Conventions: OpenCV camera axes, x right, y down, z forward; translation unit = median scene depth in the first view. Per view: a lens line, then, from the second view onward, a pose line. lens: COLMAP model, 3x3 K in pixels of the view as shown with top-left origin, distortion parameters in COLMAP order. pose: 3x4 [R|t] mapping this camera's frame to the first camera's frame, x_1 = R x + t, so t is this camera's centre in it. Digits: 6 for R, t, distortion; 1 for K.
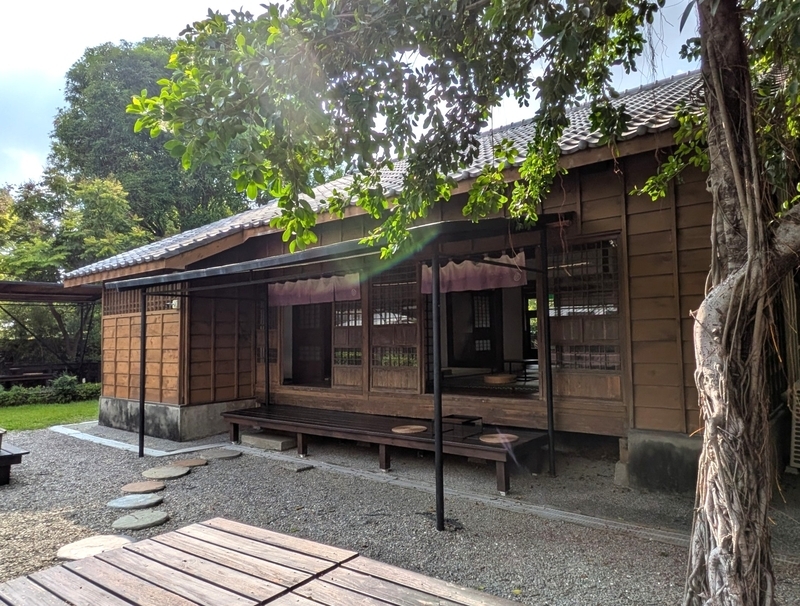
lens RADIAL K [[471.0, 0, 400.0], [0, 471.0, 303.0], [0, 0, 1]] dist [0.001628, 0.000314]
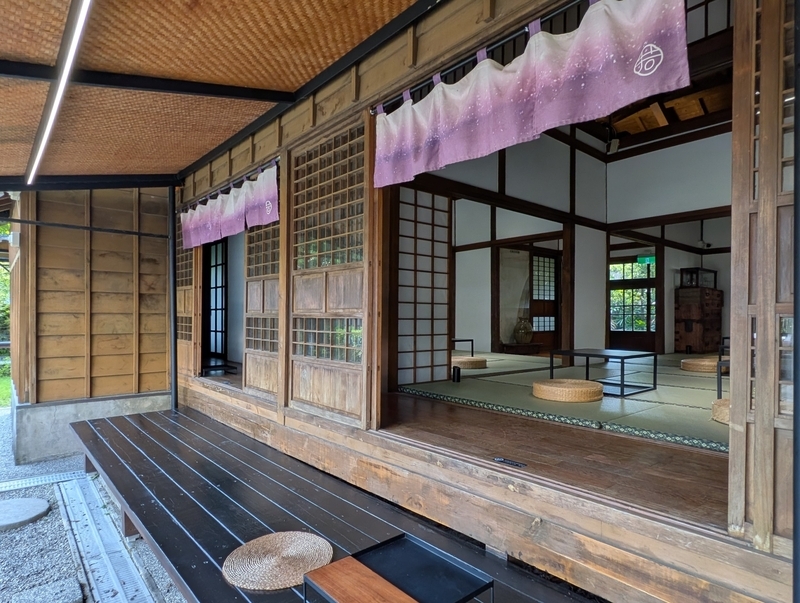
lens RADIAL K [[471.0, 0, 400.0], [0, 471.0, 301.5], [0, 0, 1]] dist [0.001628, 0.000314]
pose [[0.990705, 0.022988, -0.134068, 0.095005], [-0.017023, 0.998821, 0.045468, 0.045748], [0.134956, -0.042763, 0.989928, 0.450883]]
